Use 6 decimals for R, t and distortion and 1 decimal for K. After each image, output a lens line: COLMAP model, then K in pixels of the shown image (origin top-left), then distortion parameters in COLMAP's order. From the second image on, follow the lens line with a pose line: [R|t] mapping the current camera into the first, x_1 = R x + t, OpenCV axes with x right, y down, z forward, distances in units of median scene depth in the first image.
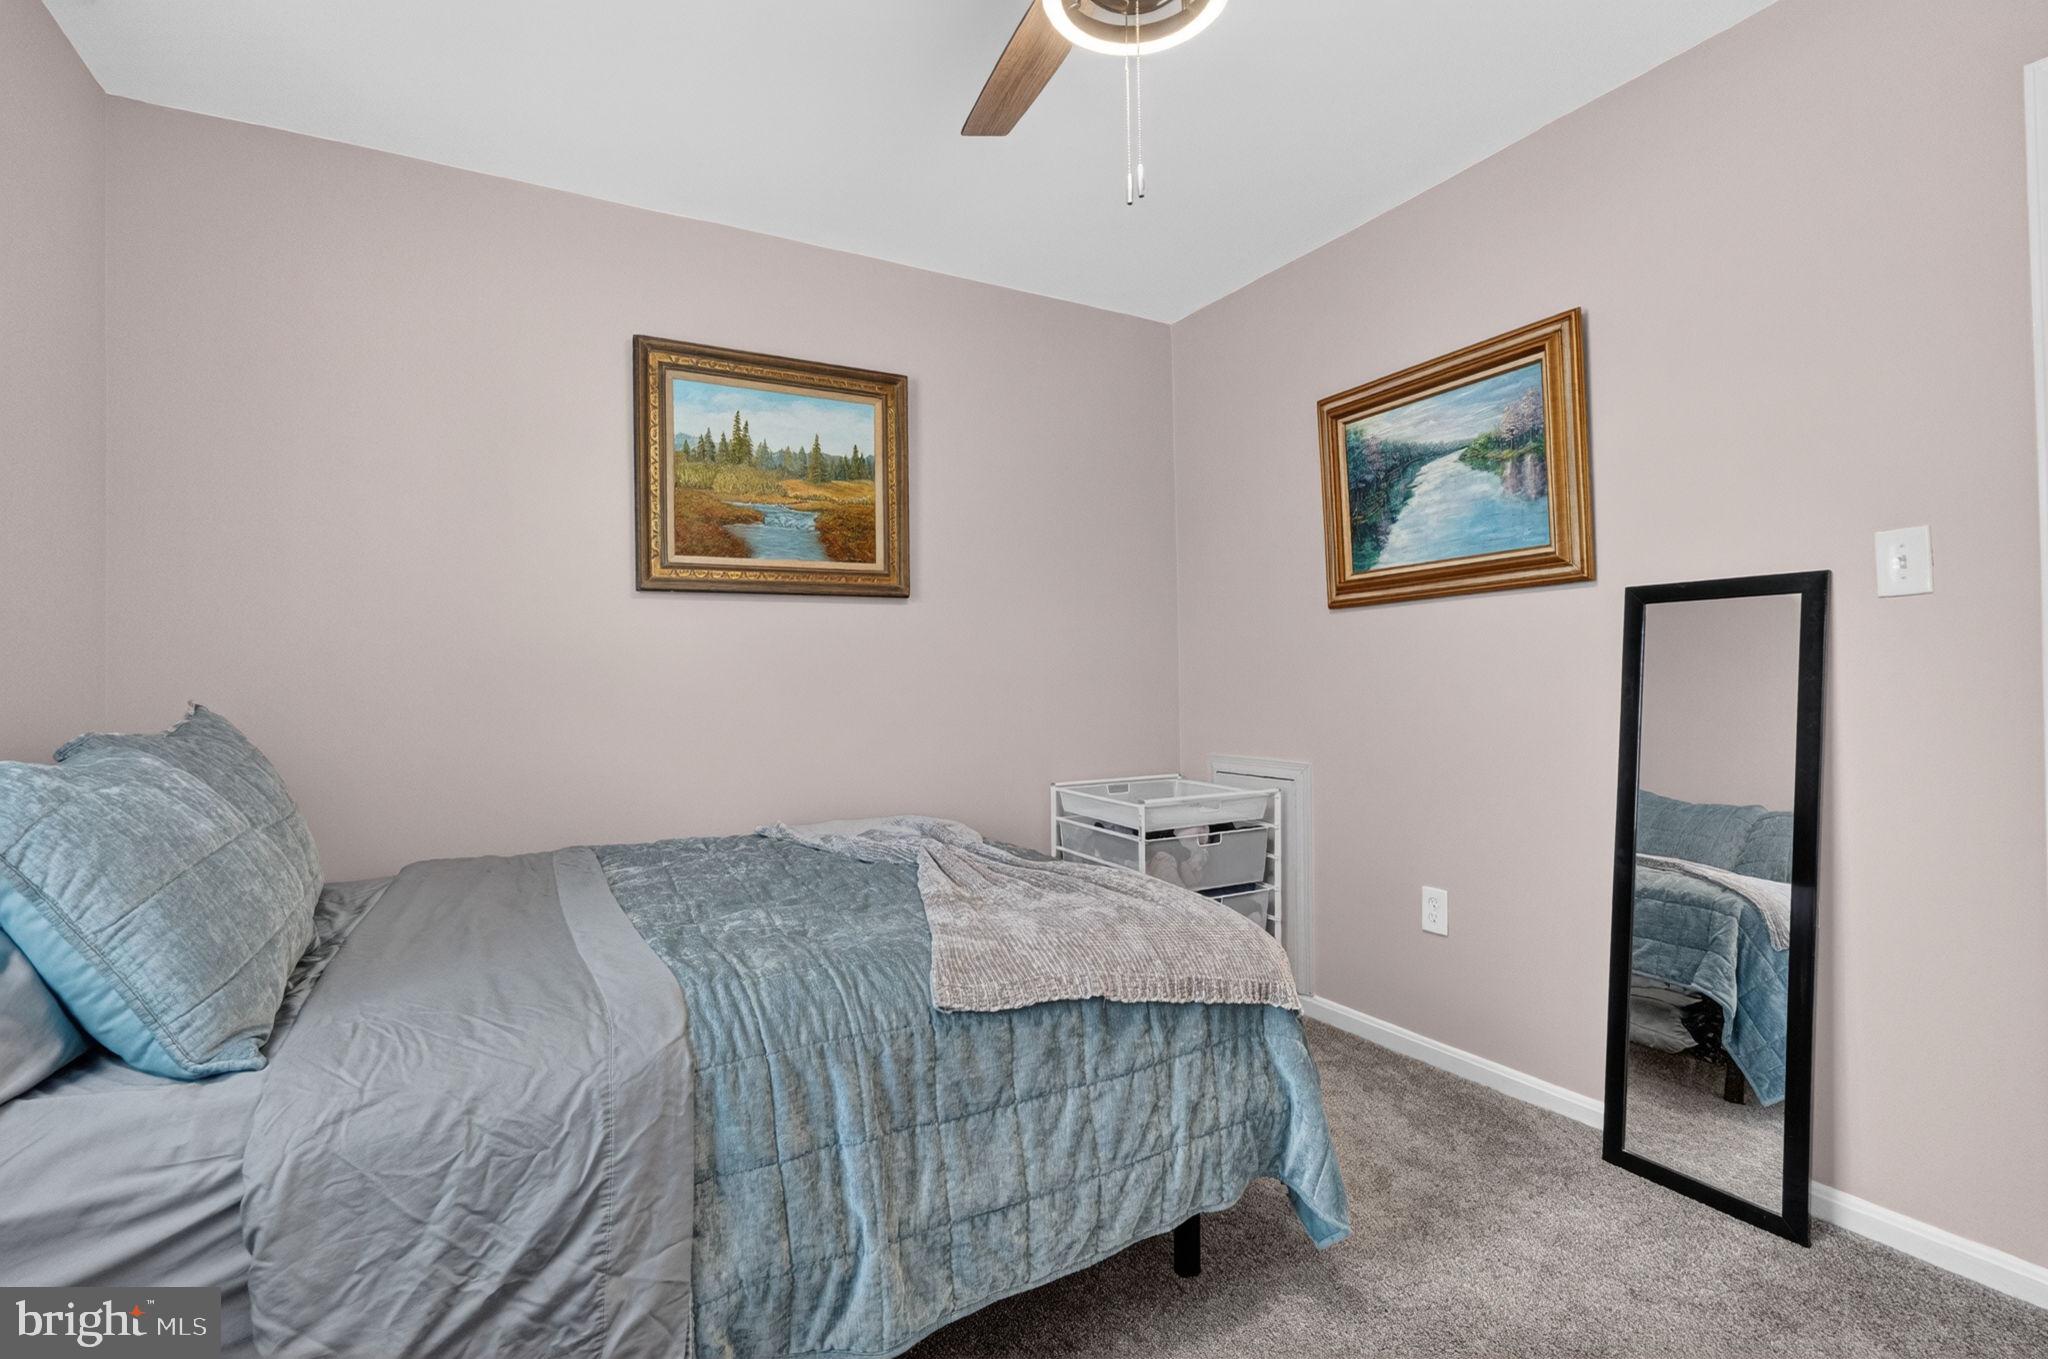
lens RADIAL K [[923.4, 0, 1021.4], [0, 923.4, 692.6], [0, 0, 1]] dist [-0.000245, -0.000122]
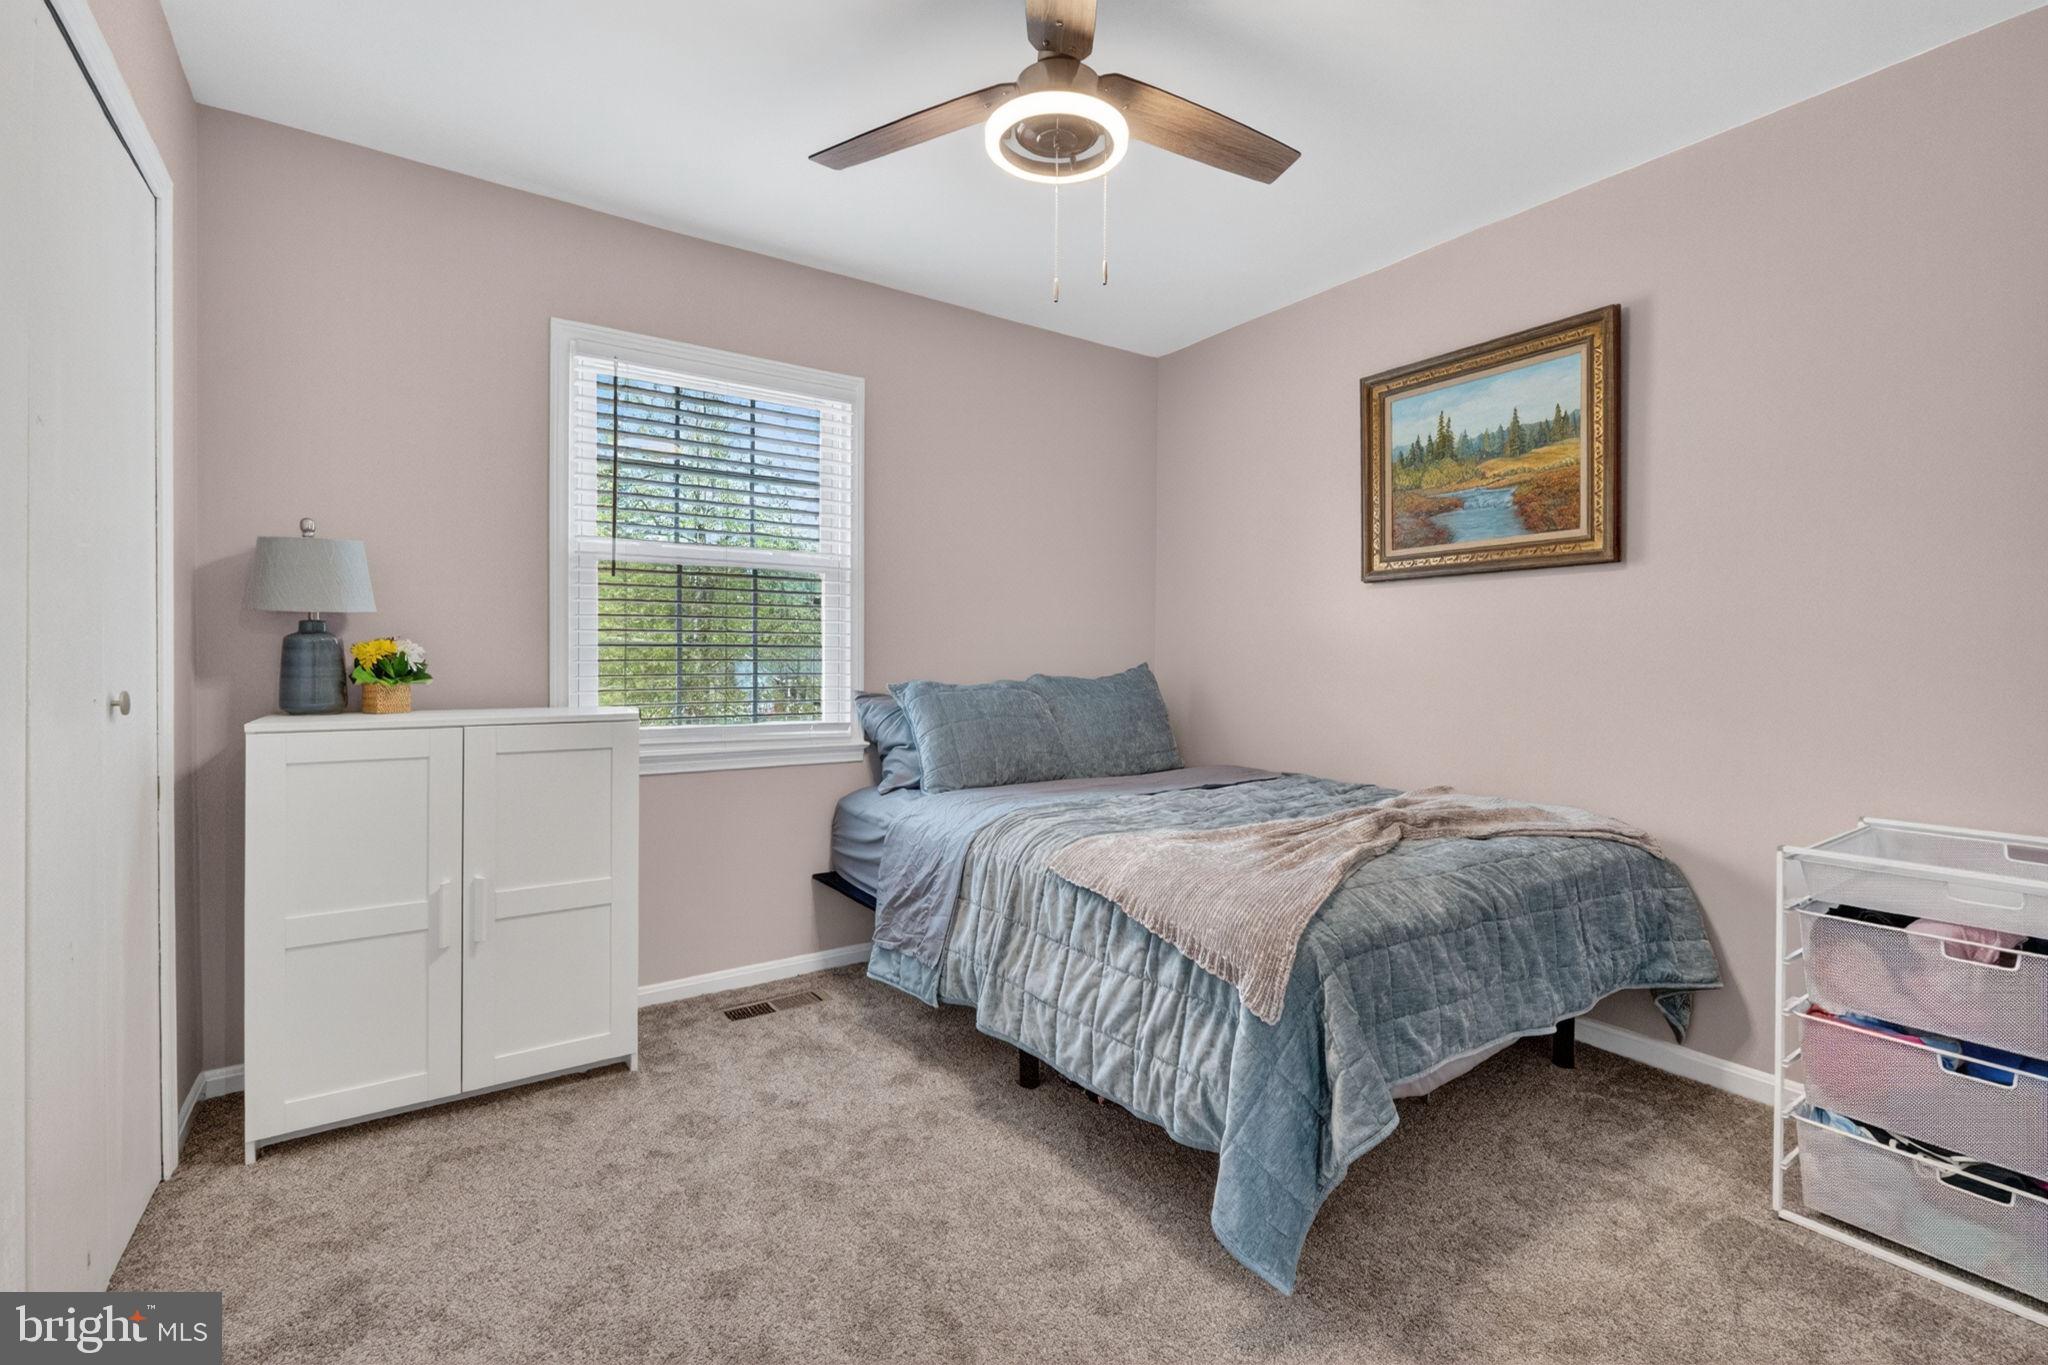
lens RADIAL K [[886.3, 0, 1024.0], [0, 886.3, 682.5], [0, 0, 1]] dist [-0.001933, -0.000259]
pose [[0.102616, 0.043037, -0.993790, 0.699801], [-0.016092, 0.999005, 0.041601, -0.017317], [0.994591, 0.011723, 0.103207, 0.396519]]
